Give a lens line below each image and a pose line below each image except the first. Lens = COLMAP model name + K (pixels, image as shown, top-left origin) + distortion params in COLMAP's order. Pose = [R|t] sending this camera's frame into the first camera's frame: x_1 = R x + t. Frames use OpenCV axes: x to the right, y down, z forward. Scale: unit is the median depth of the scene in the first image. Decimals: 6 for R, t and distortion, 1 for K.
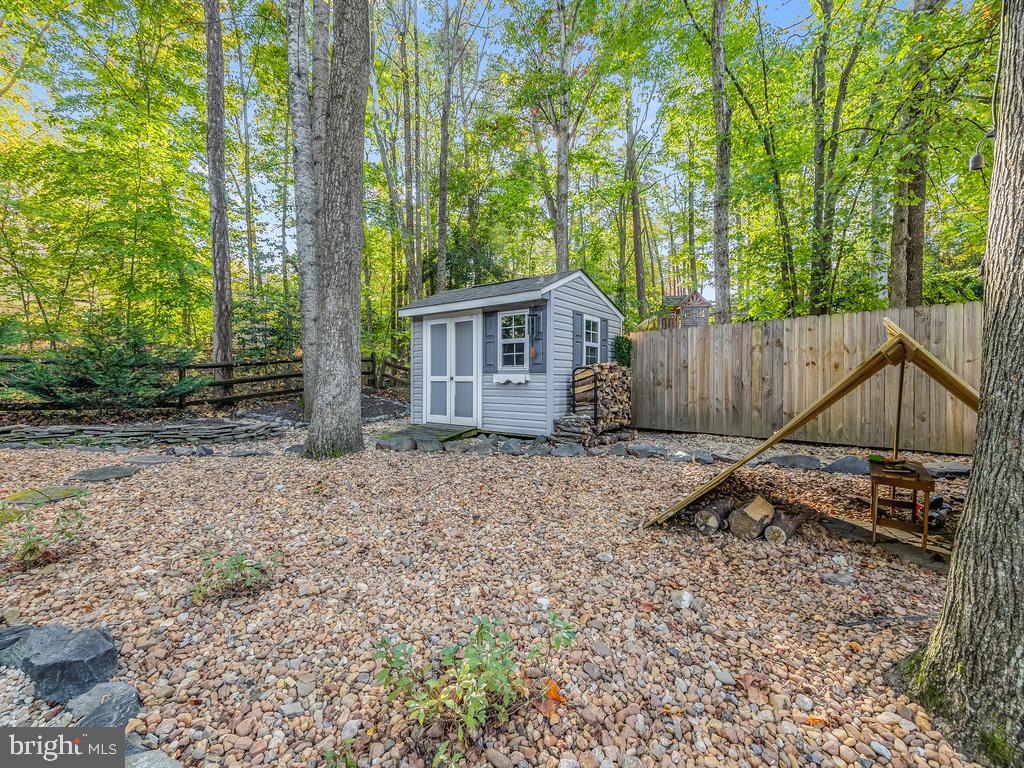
lens RADIAL K [[432.2, 0, 506.7], [0, 432.2, 381.5], [0, 0, 1]] dist [0.002130, -0.000611]
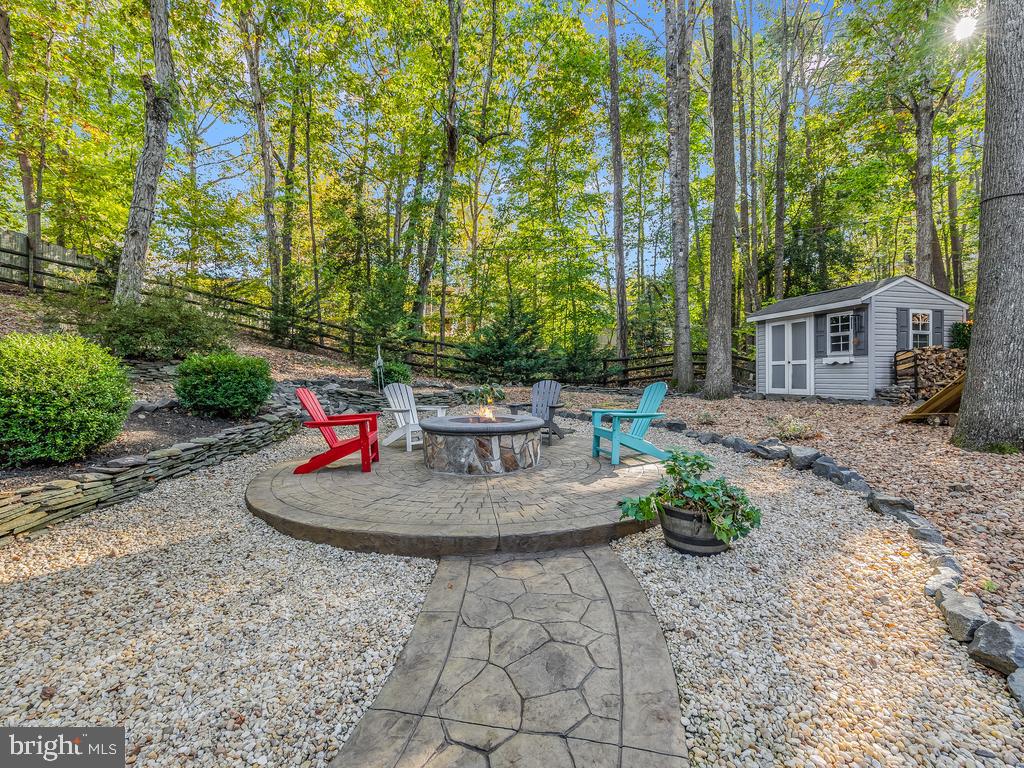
lens RADIAL K [[432.2, 0, 510.9], [0, 432.2, 374.5], [0, 0, 1]] dist [0.002130, -0.000611]
pose [[0.762693, -0.005287, -0.646739, 0.104350], [-0.001041, 0.999955, -0.009402, 0.051325], [0.646760, 0.007845, 0.762654, -0.745555]]
